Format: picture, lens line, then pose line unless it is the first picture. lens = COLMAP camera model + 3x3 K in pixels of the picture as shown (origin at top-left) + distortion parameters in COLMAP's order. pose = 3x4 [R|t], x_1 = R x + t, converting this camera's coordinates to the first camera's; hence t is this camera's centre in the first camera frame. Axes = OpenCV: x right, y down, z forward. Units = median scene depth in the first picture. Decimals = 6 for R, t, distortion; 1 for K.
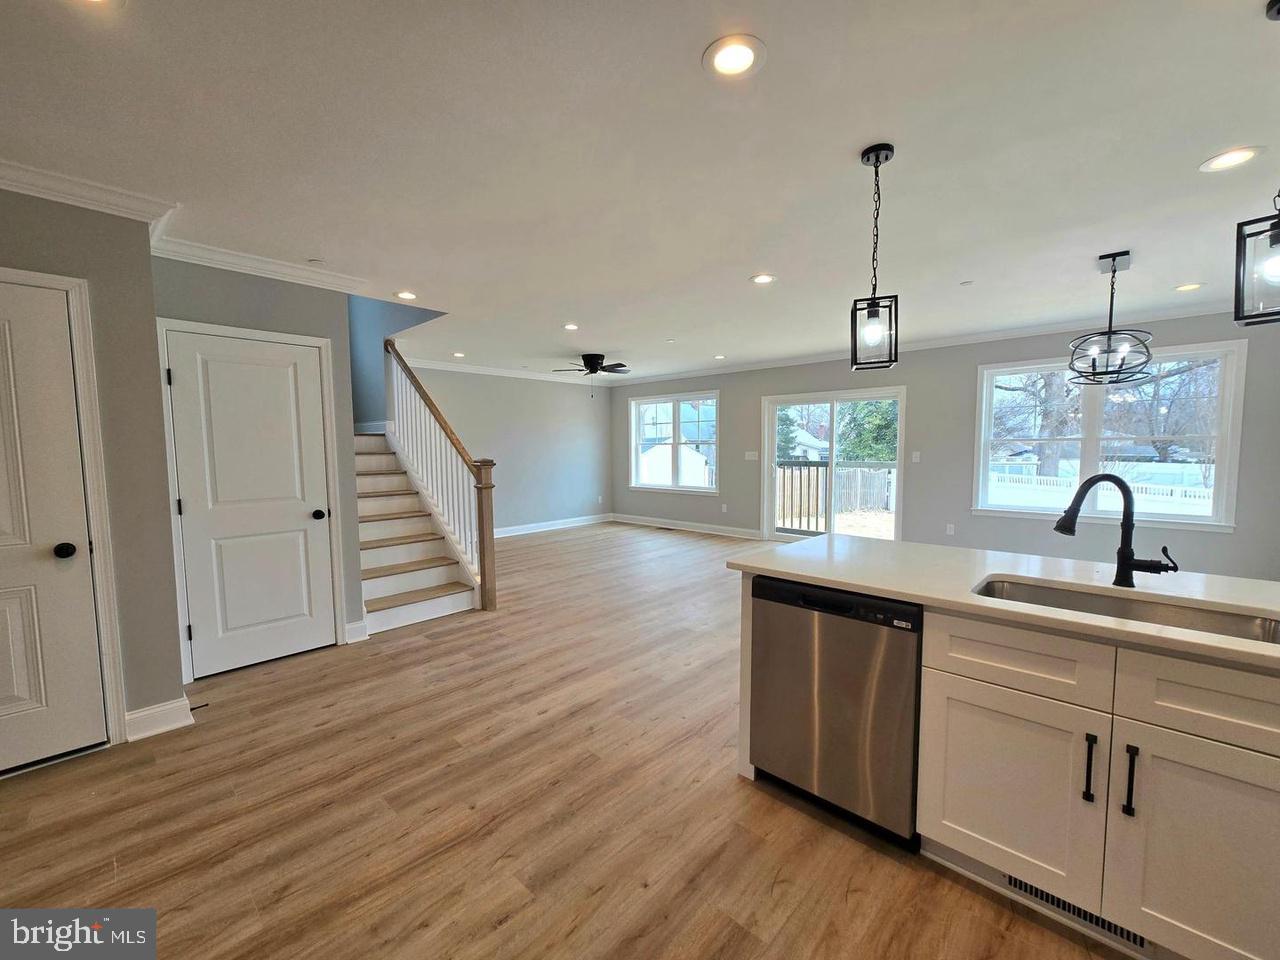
lens RADIAL K [[524.2, 0, 638.6], [0, 524.2, 487.6], [0, 0, 1]] dist [-0.000590, -0.000183]
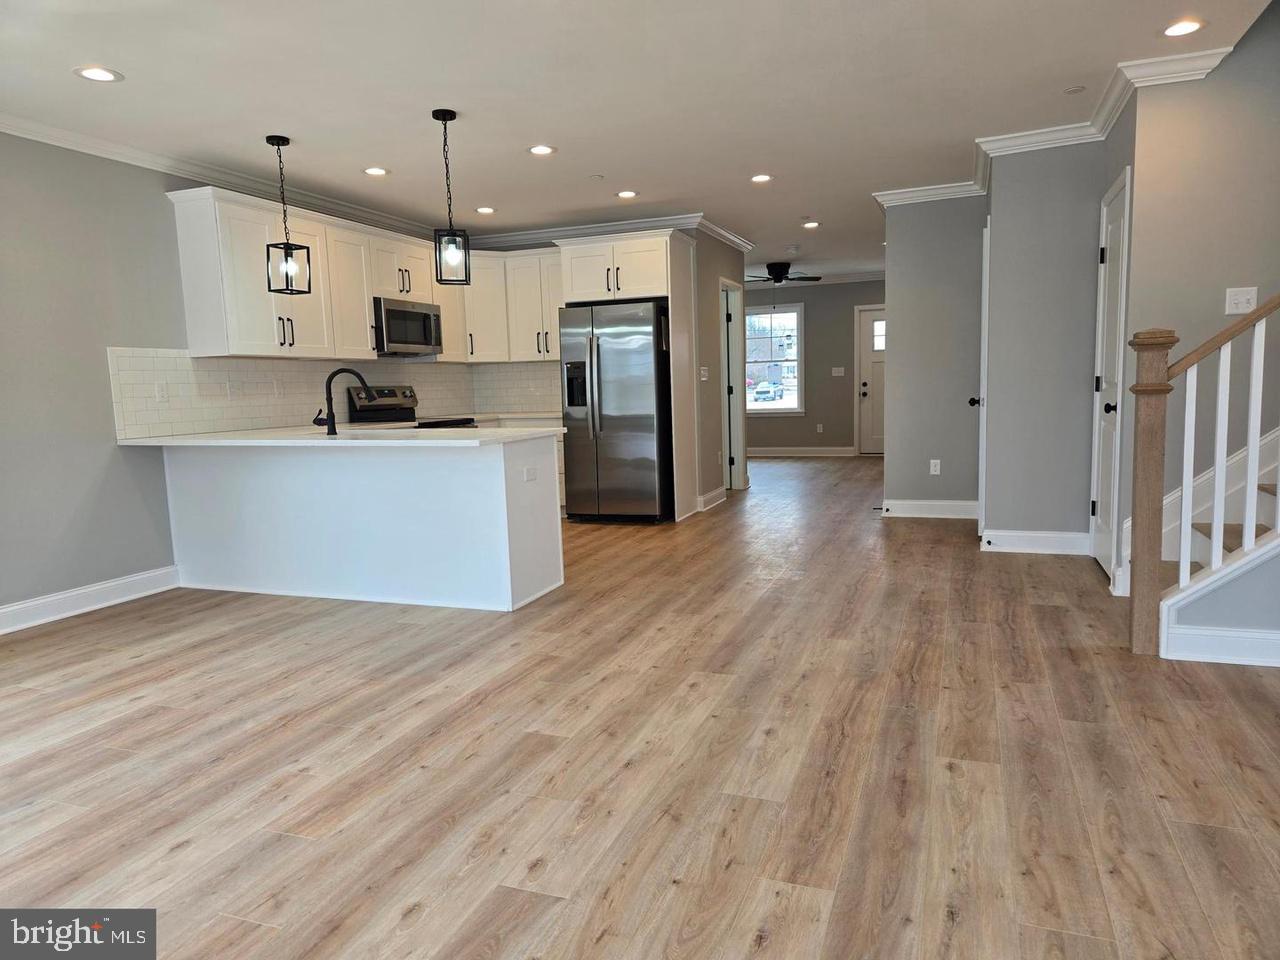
lens RADIAL K [[851.4, 0, 640.5], [0, 851.4, 511.0], [0, 0, 1]] dist [0.036980, -0.004038]
pose [[-0.921175, 0.099787, -0.376137, 0.664670], [0.016167, 0.975543, 0.219213, -0.113295], [0.388813, 0.195852, -0.900259, 2.407630]]
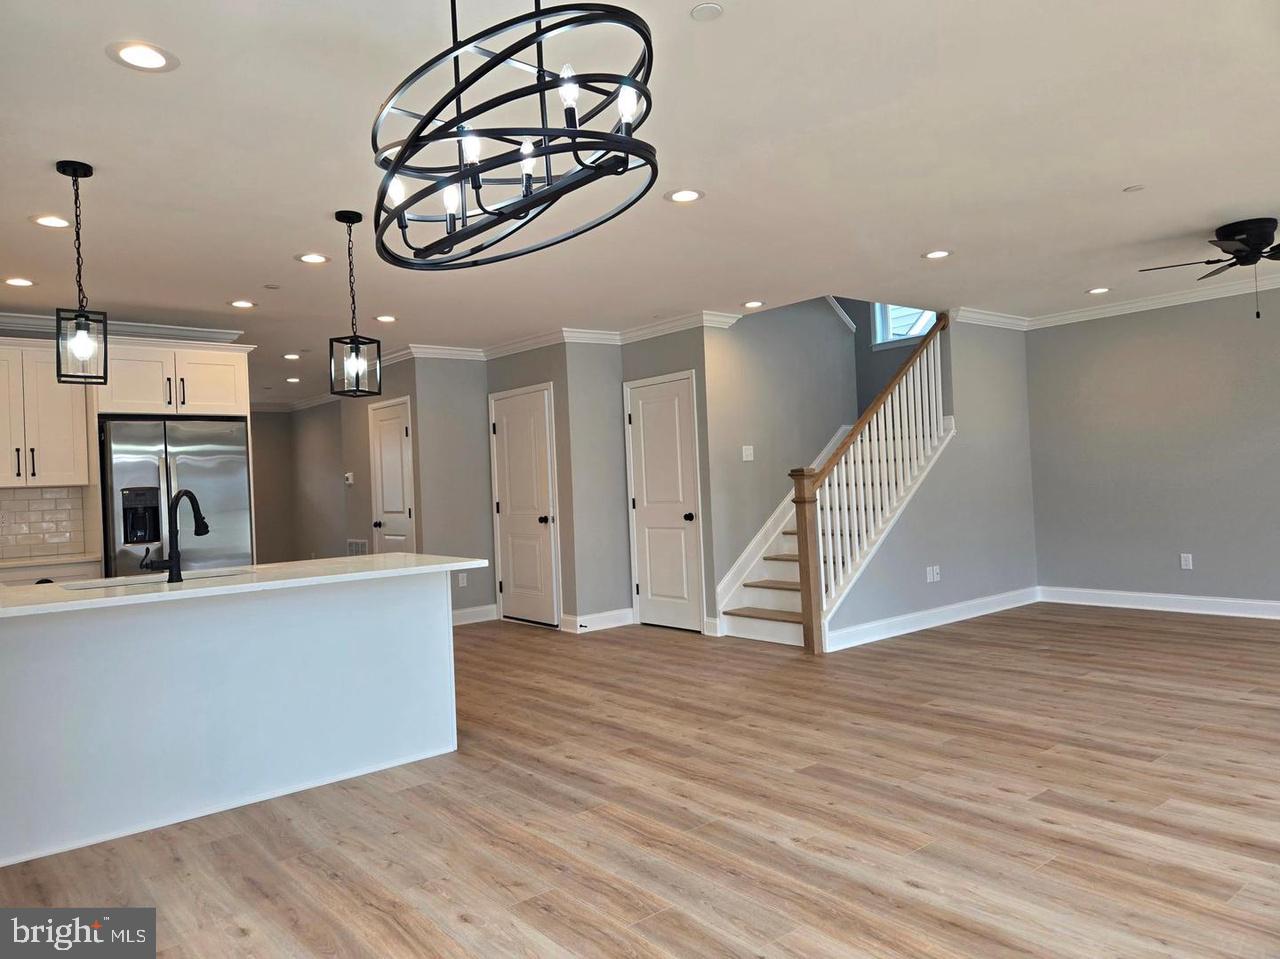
lens RADIAL K [[869.4, 0, 638.5], [0, 869.4, 473.5], [0, 0, 1]] dist [0.064828, -0.044177]
pose [[-0.115377, 0.007230, -0.993296, 1.739609], [-0.028113, 0.999549, 0.010541, -0.081863], [0.992924, 0.029141, -0.115121, 1.399104]]
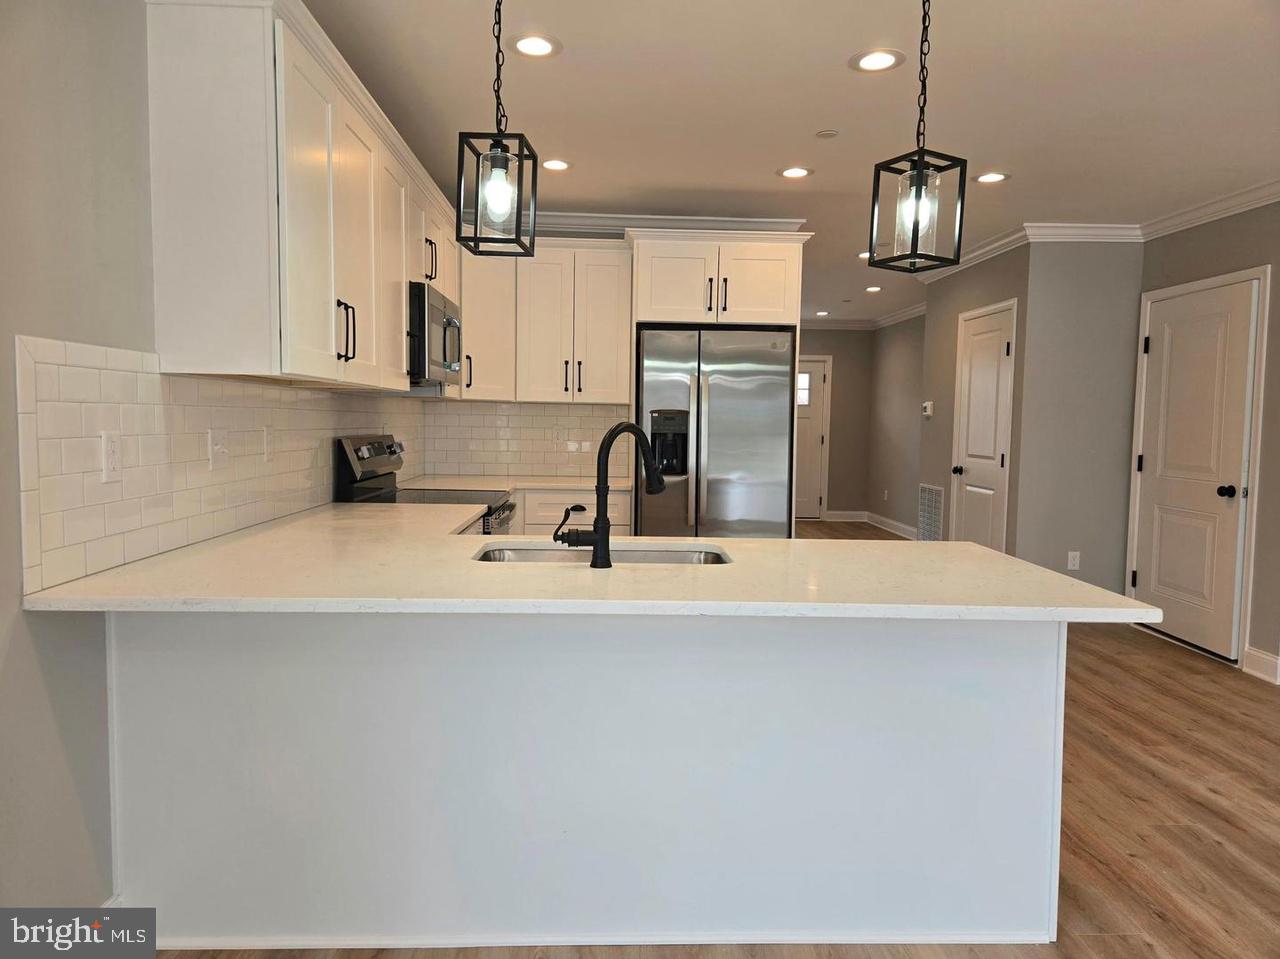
lens RADIAL K [[869.4, 0, 638.5], [0, 869.4, 473.5], [0, 0, 1]] dist [0.064828, -0.044177]
pose [[-0.697087, 0.047062, -0.715440, 1.114463], [-0.060279, 0.990464, 0.123886, -0.079529], [0.714448, 0.129485, -0.687603, 1.162854]]
